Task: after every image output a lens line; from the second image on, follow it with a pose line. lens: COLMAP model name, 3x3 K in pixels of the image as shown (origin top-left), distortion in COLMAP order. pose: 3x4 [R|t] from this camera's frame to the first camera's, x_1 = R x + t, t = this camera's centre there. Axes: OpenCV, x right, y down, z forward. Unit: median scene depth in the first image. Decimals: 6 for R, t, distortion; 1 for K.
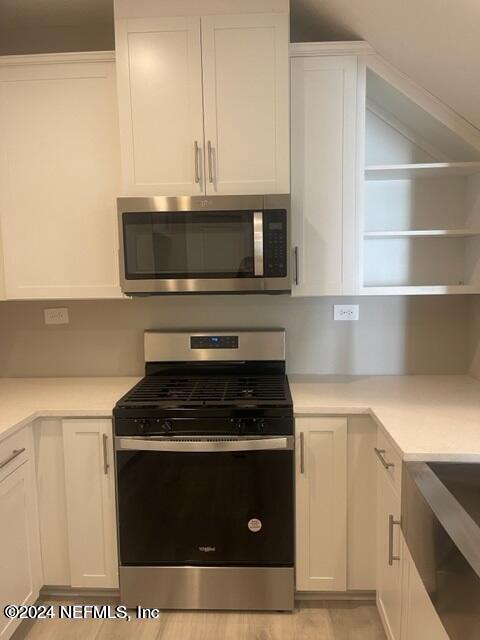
lens RADIAL K [[482.0, 0, 240.0], [0, 482.0, 320.0], [0, 0, 1]] dist [0.014486, -0.002230]
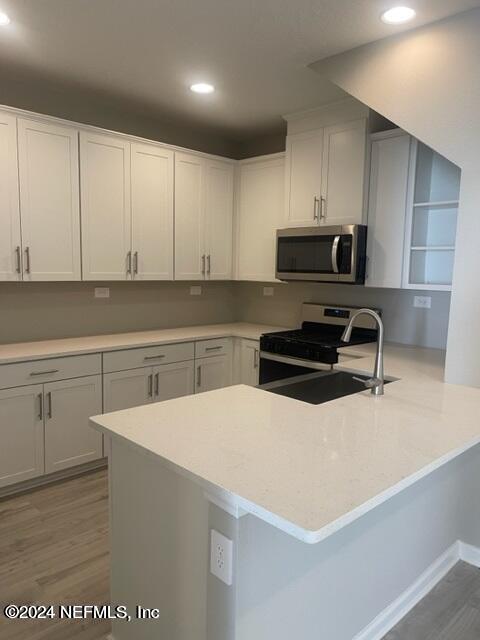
lens RADIAL K [[482.0, 0, 240.0], [0, 482.0, 320.0], [0, 0, 1]] dist [0.014486, -0.002230]
pose [[0.724106, 0.106777, -0.681373, 0.959729], [-0.101453, 0.993686, 0.047903, 0.028170], [0.682186, 0.034440, 0.730367, -0.478361]]
